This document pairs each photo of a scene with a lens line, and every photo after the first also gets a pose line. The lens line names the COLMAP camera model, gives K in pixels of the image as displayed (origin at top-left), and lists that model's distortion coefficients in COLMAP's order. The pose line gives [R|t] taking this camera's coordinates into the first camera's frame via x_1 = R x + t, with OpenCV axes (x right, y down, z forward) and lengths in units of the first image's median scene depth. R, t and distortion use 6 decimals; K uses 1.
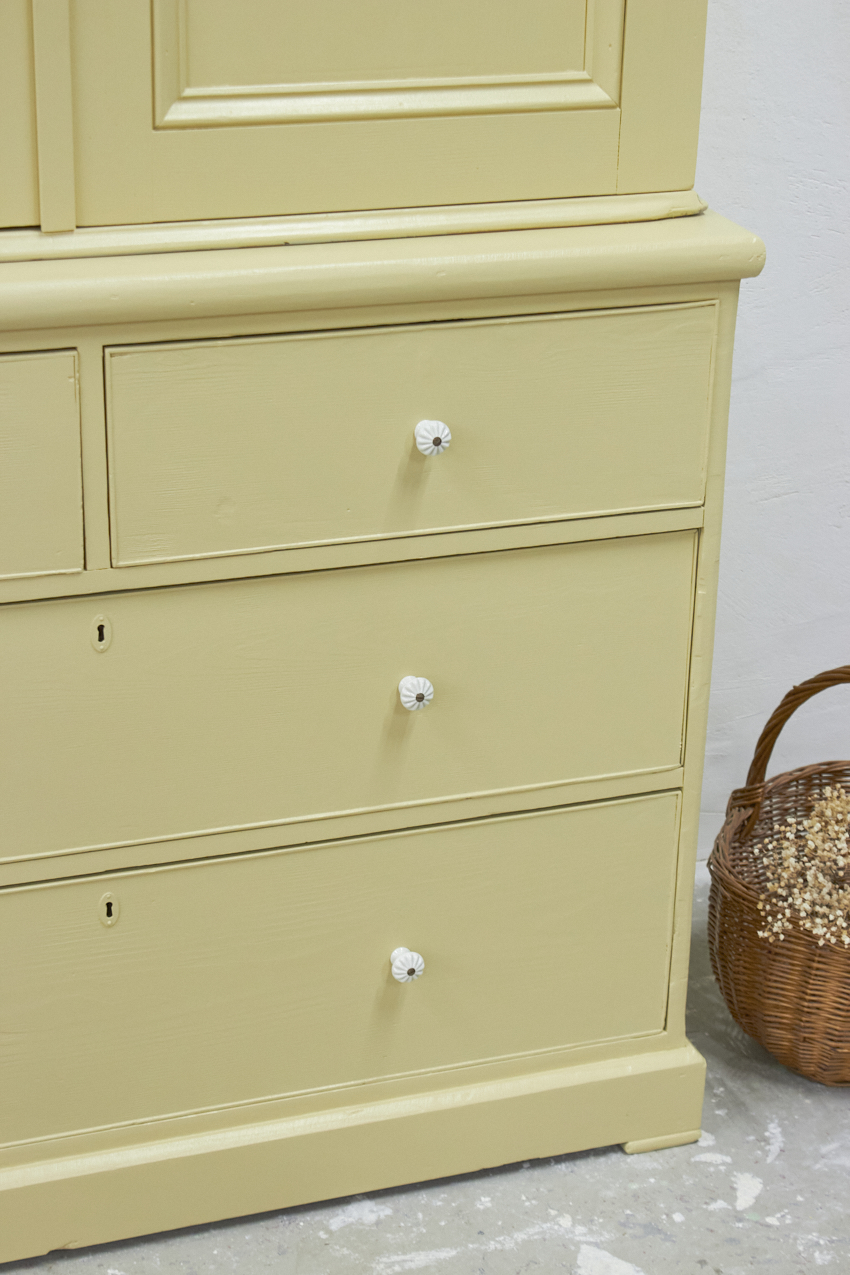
lens RADIAL K [[2502.3, 0, 425.2], [0, 2502.3, 652.7], [0, 0, 1]] dist [0.022684, -0.071016]
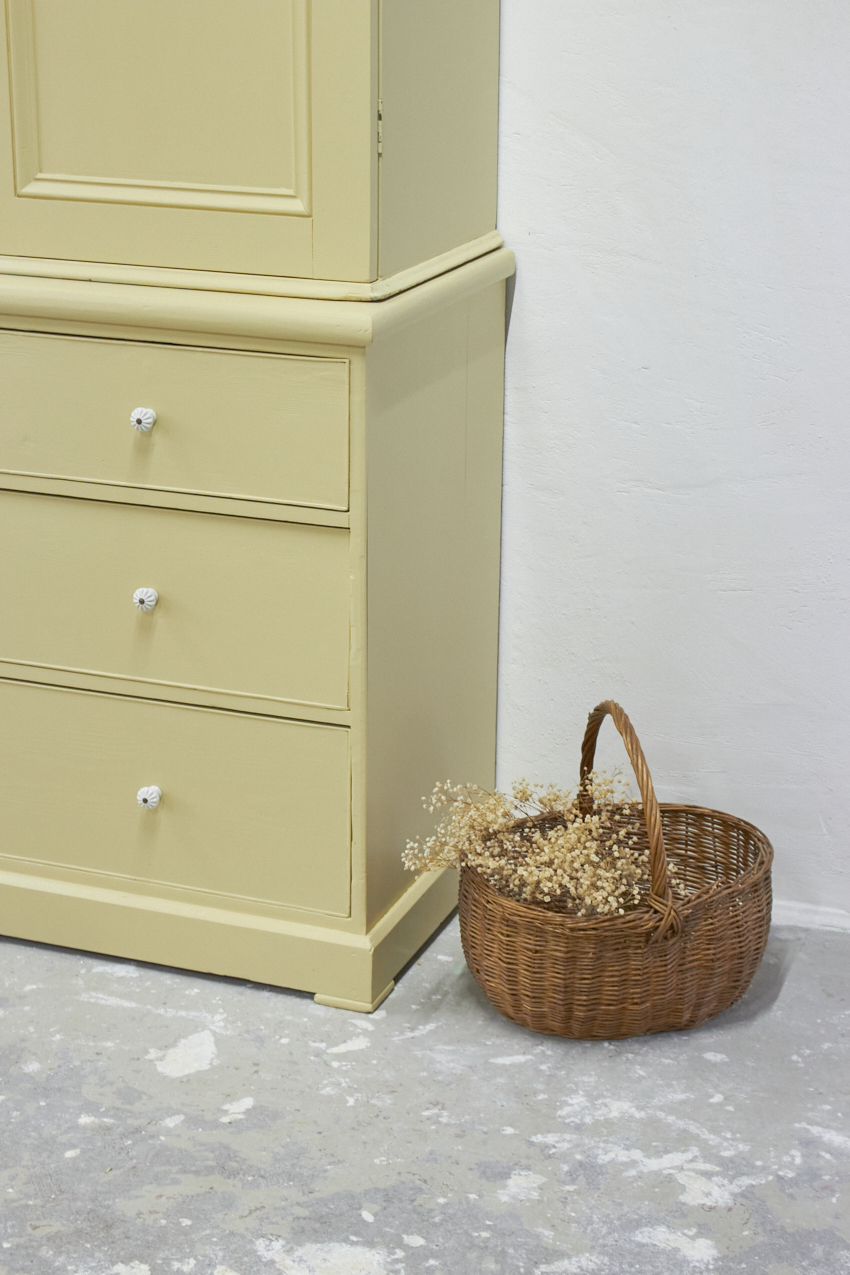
lens RADIAL K [[2328.5, 0, 431.2], [0, 2328.5, 656.2], [0, 0, 1]] dist [0.007587, 0.105208]
pose [[0.767215, 0.196425, -0.610572, 0.928717], [-0.249290, 0.968427, -0.001696, 0.008880], [0.590962, 0.153511, 0.791959, 0.027481]]
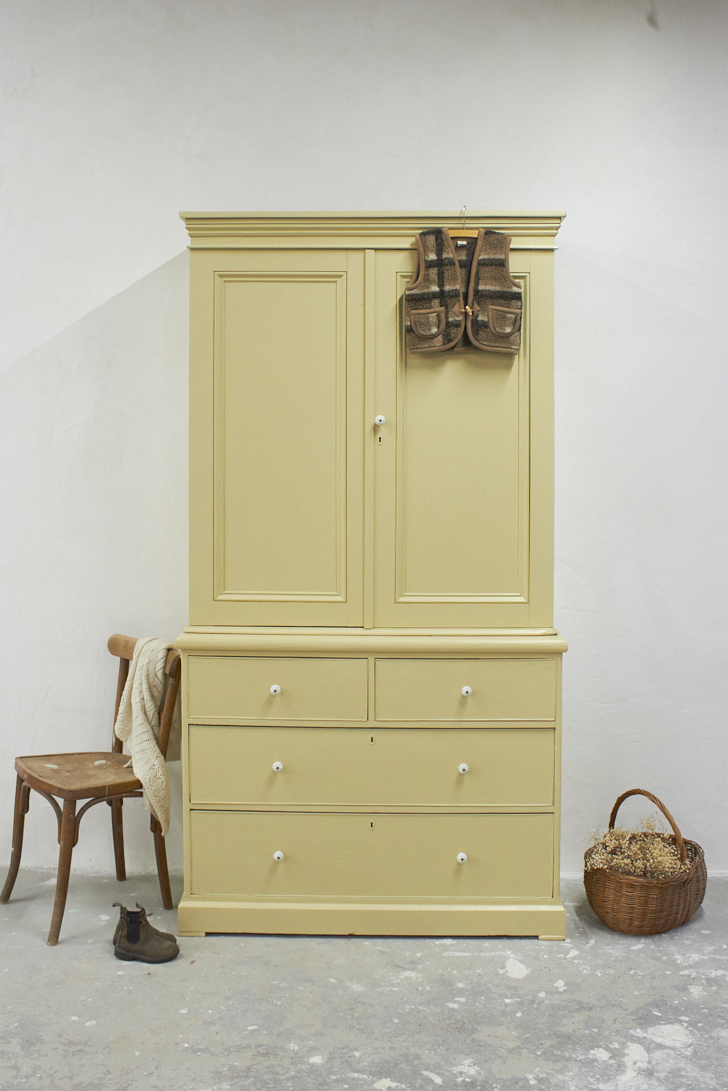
lens RADIAL K [[1146.8, 0, 365.6], [0, 1146.8, 414.4], [0, 0, 1]] dist [-0.140988, 0.111057]
pose [[0.935994, -0.026096, -0.351047, 0.411870], [-0.121408, 0.912128, -0.391513, 0.189442], [0.330417, 0.409074, 0.850578, -0.537709]]
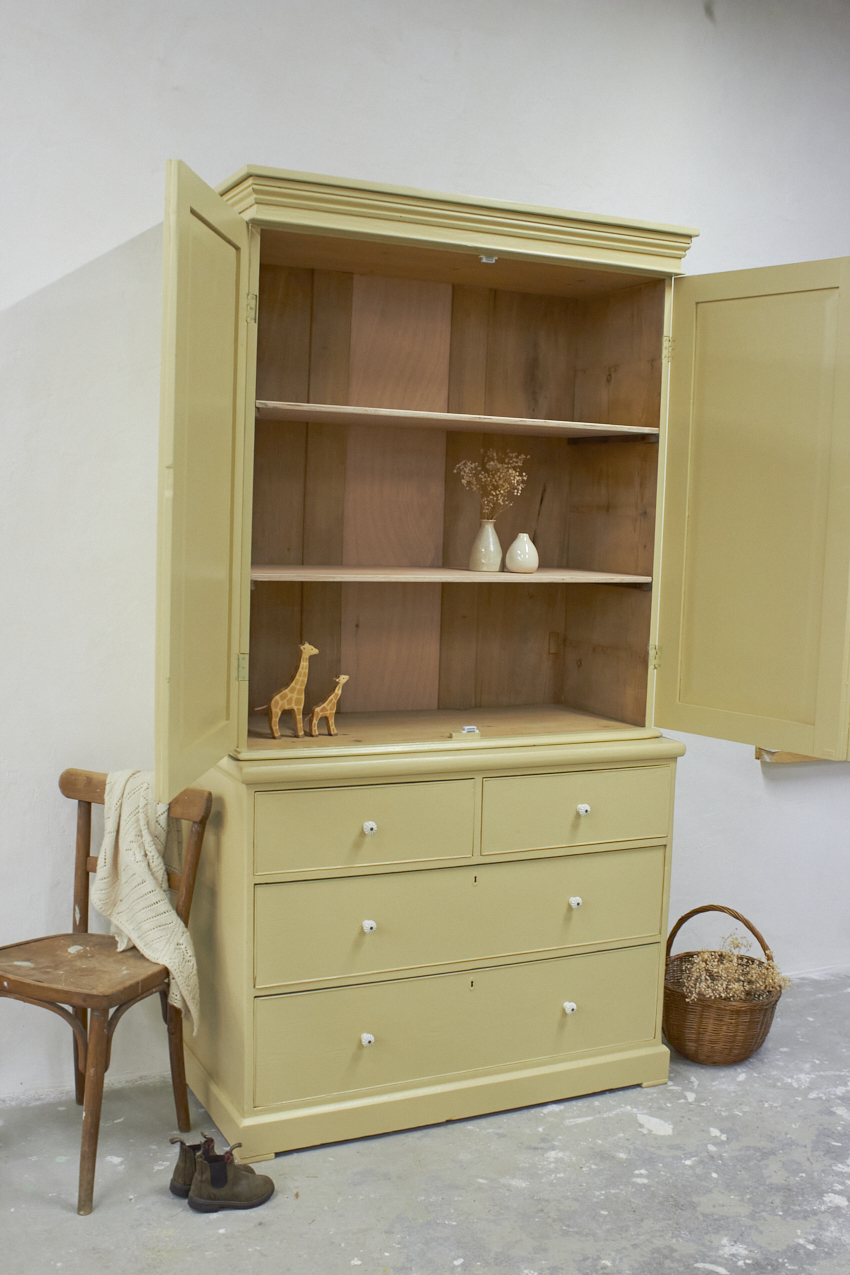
lens RADIAL K [[1303.7, 0, 425.0], [0, 1303.7, 637.5], [0, 0, 1]] dist [-0.156441, 0.191713]
pose [[0.995700, -0.003413, 0.092576, -0.298261], [0.031309, 0.952917, -0.301612, 0.160436], [-0.087188, 0.303213, 0.948926, -0.446541]]
